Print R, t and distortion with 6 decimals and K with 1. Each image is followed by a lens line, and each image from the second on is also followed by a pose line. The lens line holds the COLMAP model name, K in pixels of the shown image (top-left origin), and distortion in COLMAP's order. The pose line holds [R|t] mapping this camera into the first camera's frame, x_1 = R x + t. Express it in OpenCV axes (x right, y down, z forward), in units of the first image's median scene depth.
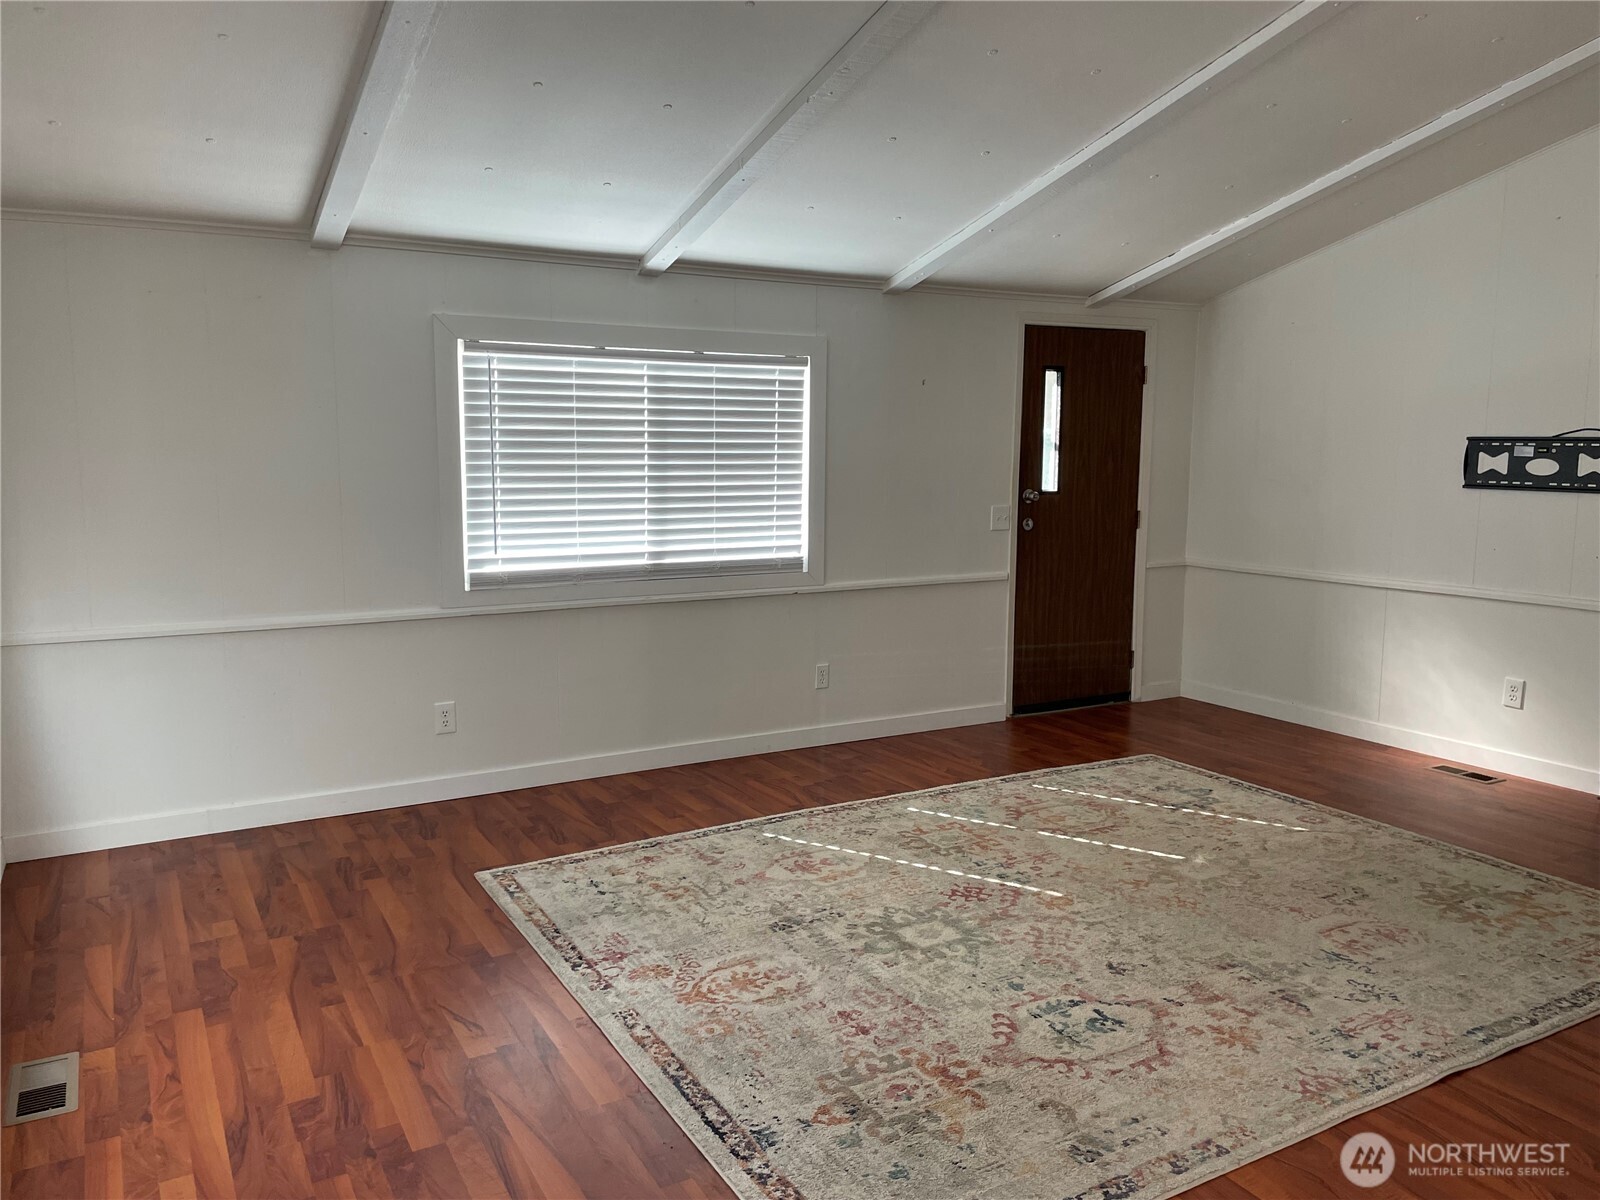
lens RADIAL K [[1211.8, 0, 811.0], [0, 1211.8, 594.6], [0, 0, 1]] dist [0.075745, -0.102268]
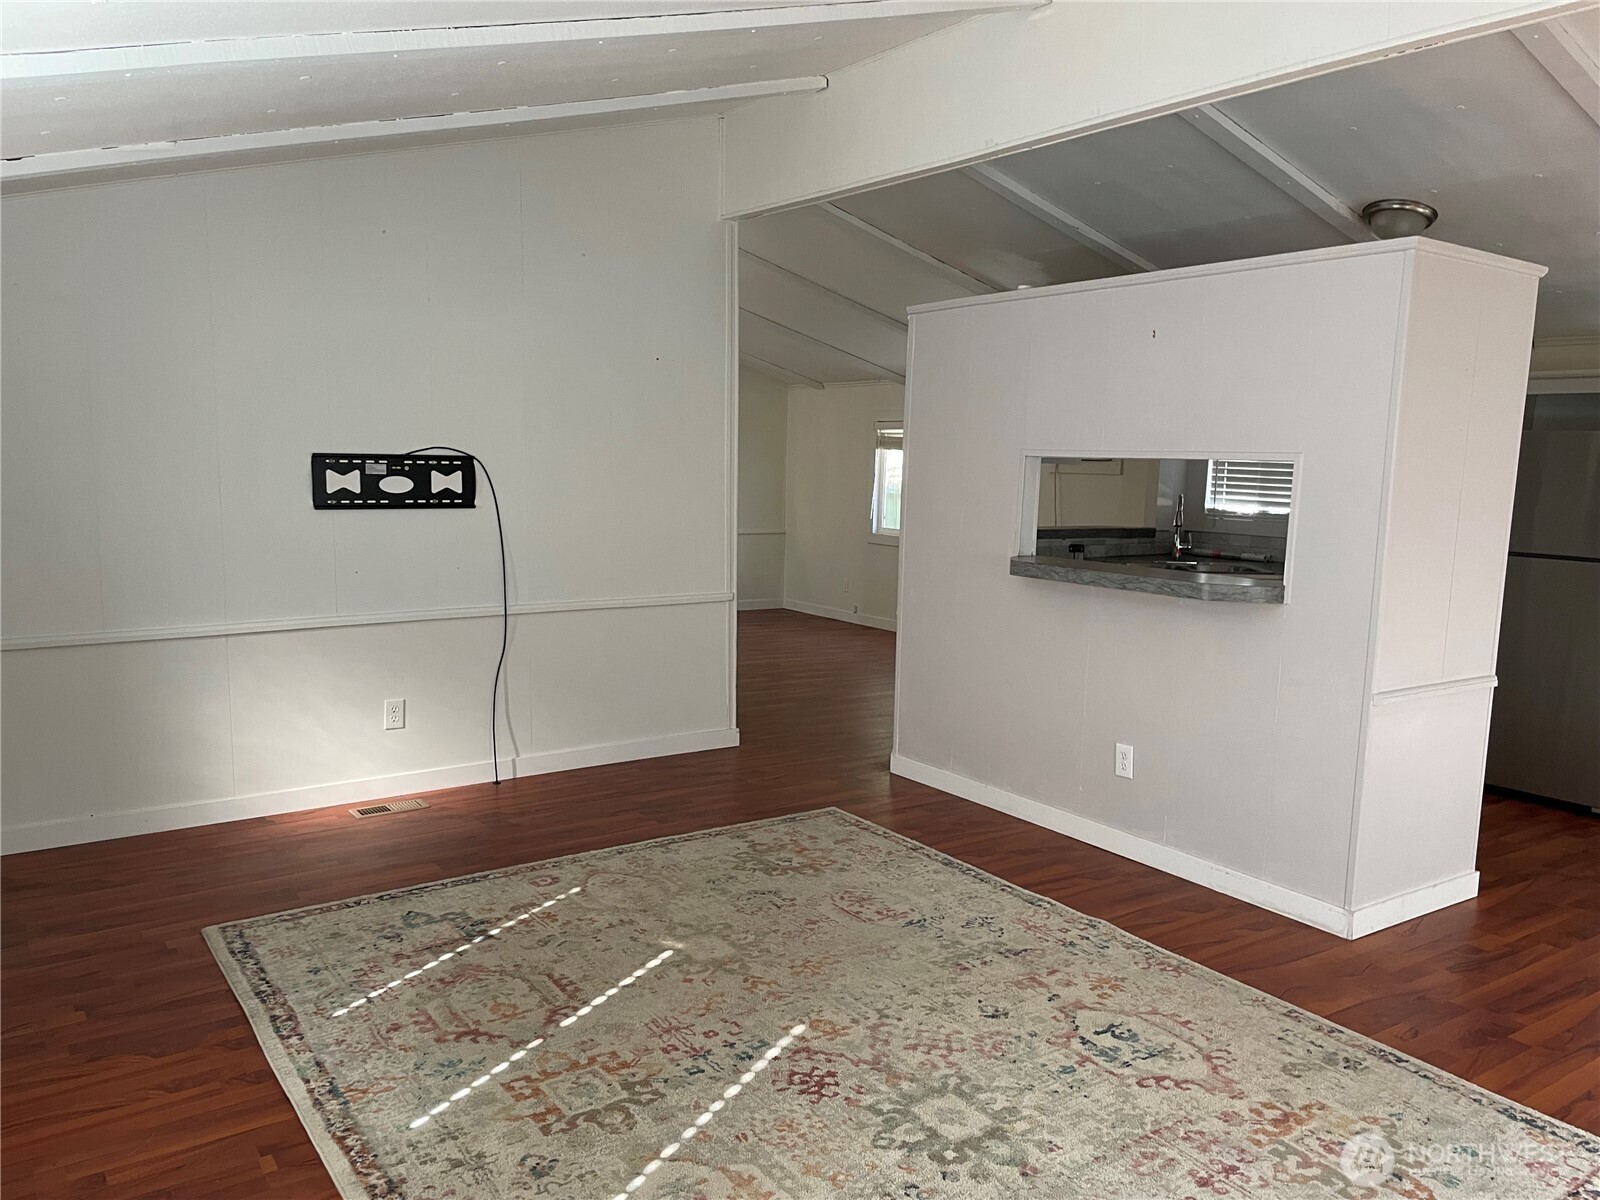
lens RADIAL K [[1211.8, 0, 808.4], [0, 1211.8, 598.3], [0, 0, 1]] dist [0.075745, -0.102268]
pose [[-0.089482, -0.126077, 0.987977, -0.457667], [0.109911, 0.984647, 0.135607, -0.119207], [-0.989905, 0.120724, -0.074251, 0.812554]]
